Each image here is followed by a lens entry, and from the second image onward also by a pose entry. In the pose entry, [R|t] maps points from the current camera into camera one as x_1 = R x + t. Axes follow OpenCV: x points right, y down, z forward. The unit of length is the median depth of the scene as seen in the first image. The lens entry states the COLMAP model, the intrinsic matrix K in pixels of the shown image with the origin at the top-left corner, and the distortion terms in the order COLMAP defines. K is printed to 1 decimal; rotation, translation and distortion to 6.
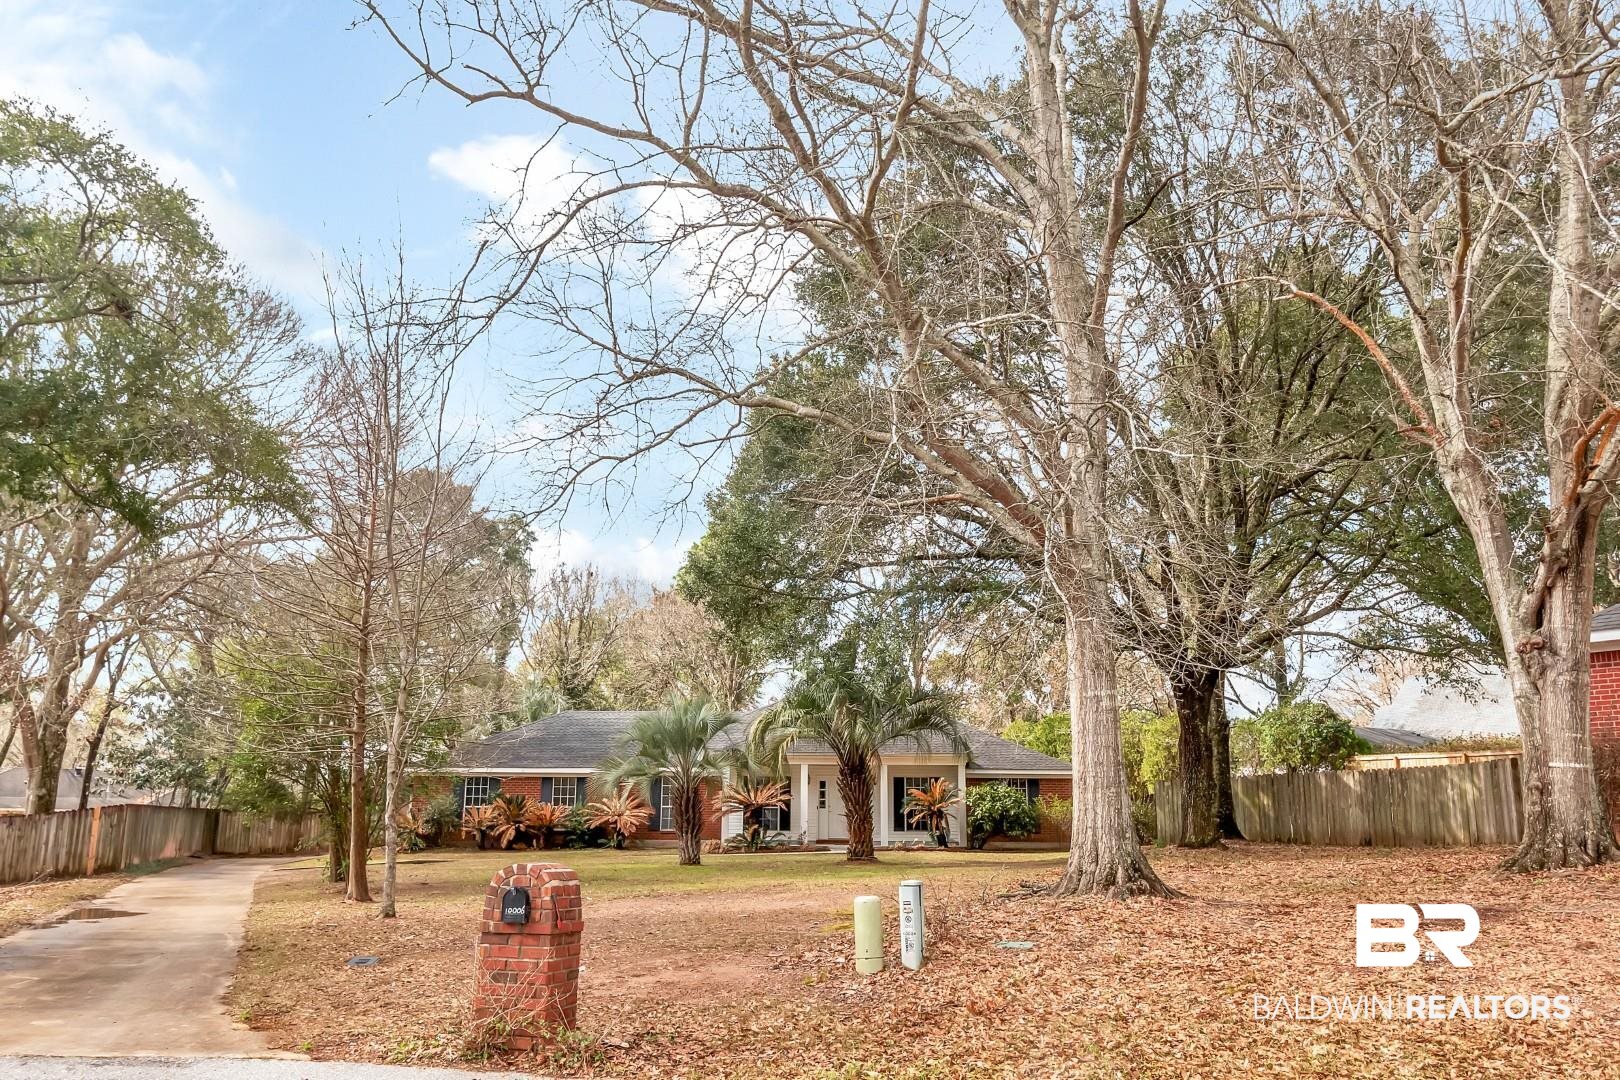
lens RADIAL K [[1145.6, 0, 809.3], [0, 1145.6, 563.6], [0, 0, 1]] dist [0.004380, 0.000946]
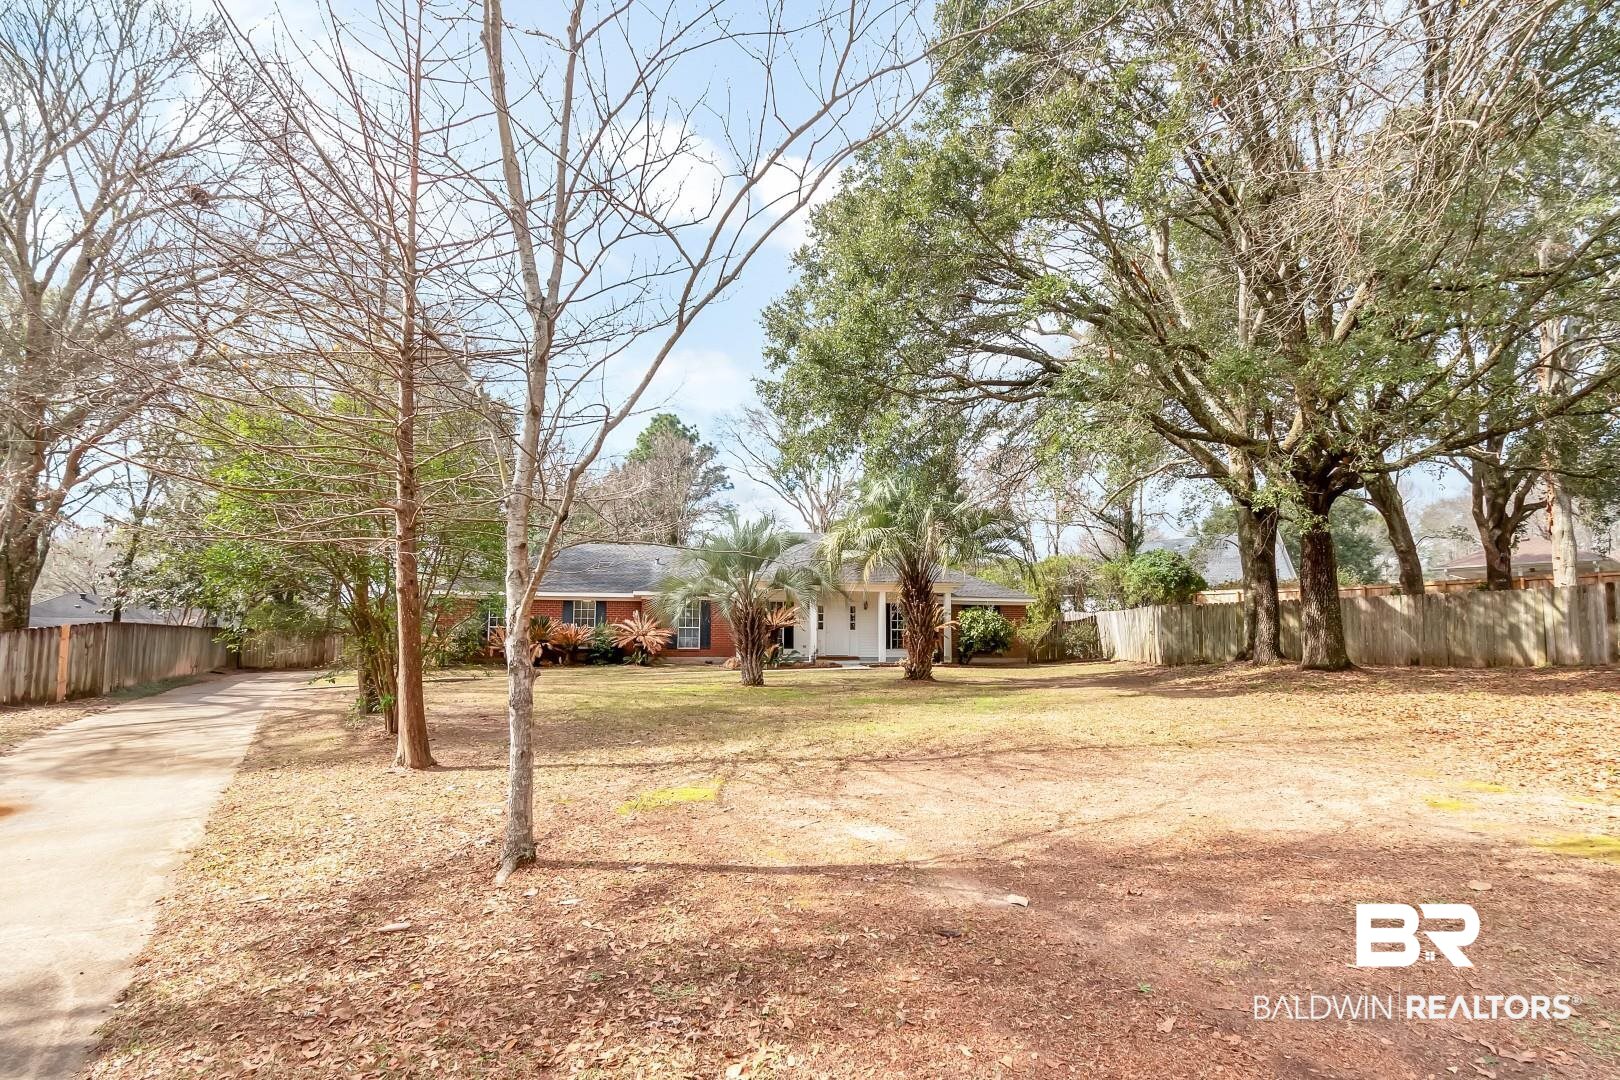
lens RADIAL K [[746.7, 0, 808.9], [0, 746.7, 580.7], [0, 0, 1]] dist [0.001146, -0.000204]
pose [[0.986829, 0.013167, 0.161227, -0.129200], [-0.036305, 0.989284, 0.141417, 0.064957], [-0.157638, -0.145407, 0.976733, 0.301227]]
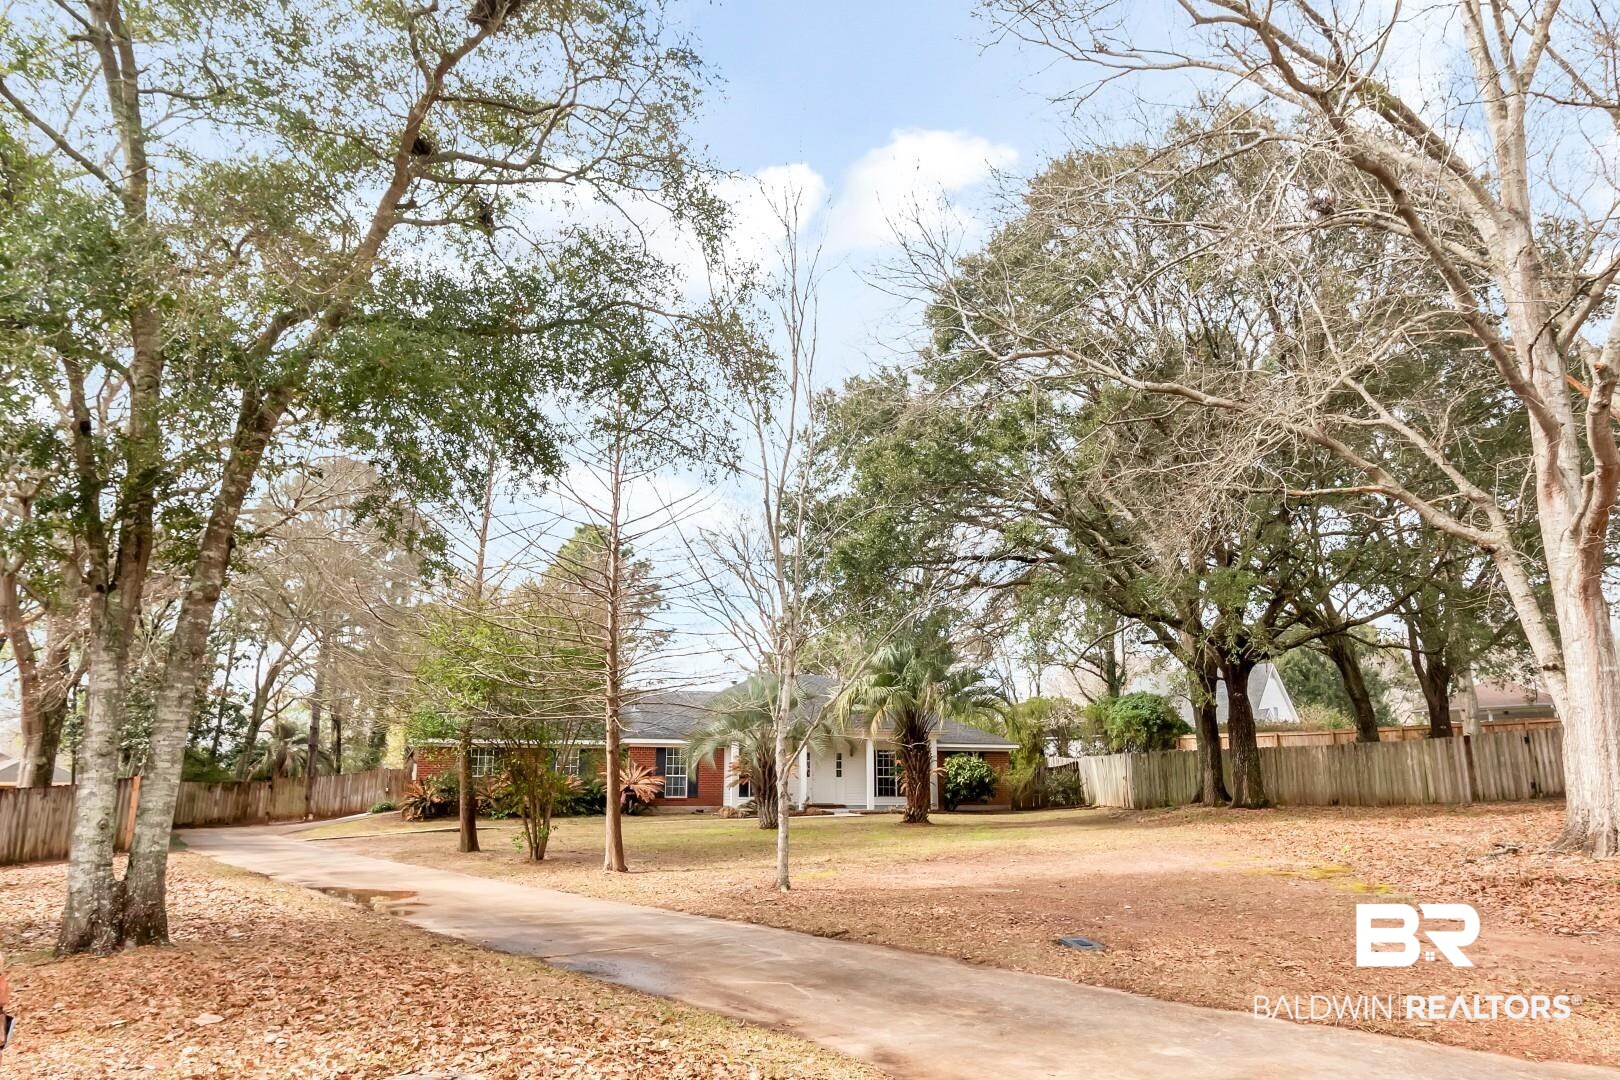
lens RADIAL K [[946.2, 0, 812.4], [0, 946.2, 574.2], [0, 0, 1]] dist [0.002755, 0.001494]
pose [[0.969817, 0.048836, 0.238892, -0.232264], [-0.048395, 0.998798, -0.007713, 0.021589], [-0.238981, -0.004081, 0.971016, 0.096407]]
